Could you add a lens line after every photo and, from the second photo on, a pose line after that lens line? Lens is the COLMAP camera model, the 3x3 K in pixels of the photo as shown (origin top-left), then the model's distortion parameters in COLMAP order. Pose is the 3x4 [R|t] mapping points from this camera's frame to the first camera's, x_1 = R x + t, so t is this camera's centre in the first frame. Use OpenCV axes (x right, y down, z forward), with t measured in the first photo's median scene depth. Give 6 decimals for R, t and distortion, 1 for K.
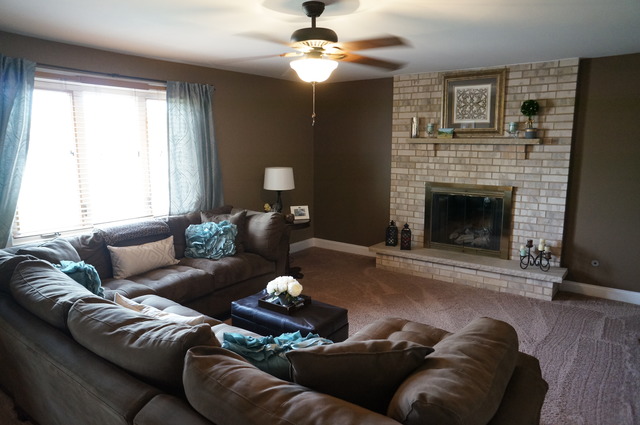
lens RADIAL K [[433.7, 0, 320.5], [0, 433.7, 210.2], [0, 0, 1]] dist [-0.061660, 0.091615]
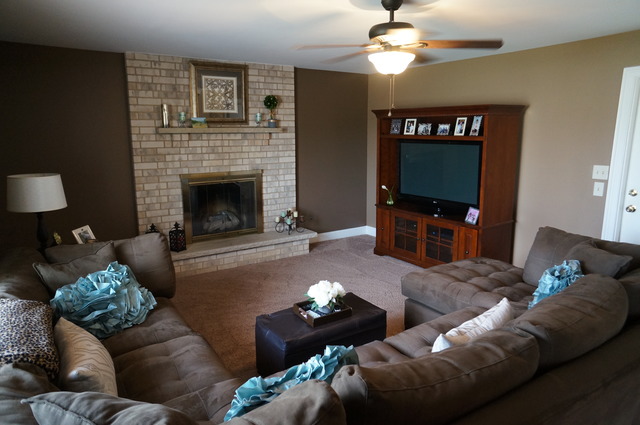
lens RADIAL K [[433.7, 0, 320.5], [0, 433.7, 210.2], [0, 0, 1]] dist [-0.061660, 0.091615]
pose [[0.345674, -0.173132, 0.922244, -0.568509], [0.151162, 0.980269, 0.127367, -0.069149], [-0.926099, 0.095381, 0.365025, 0.423298]]
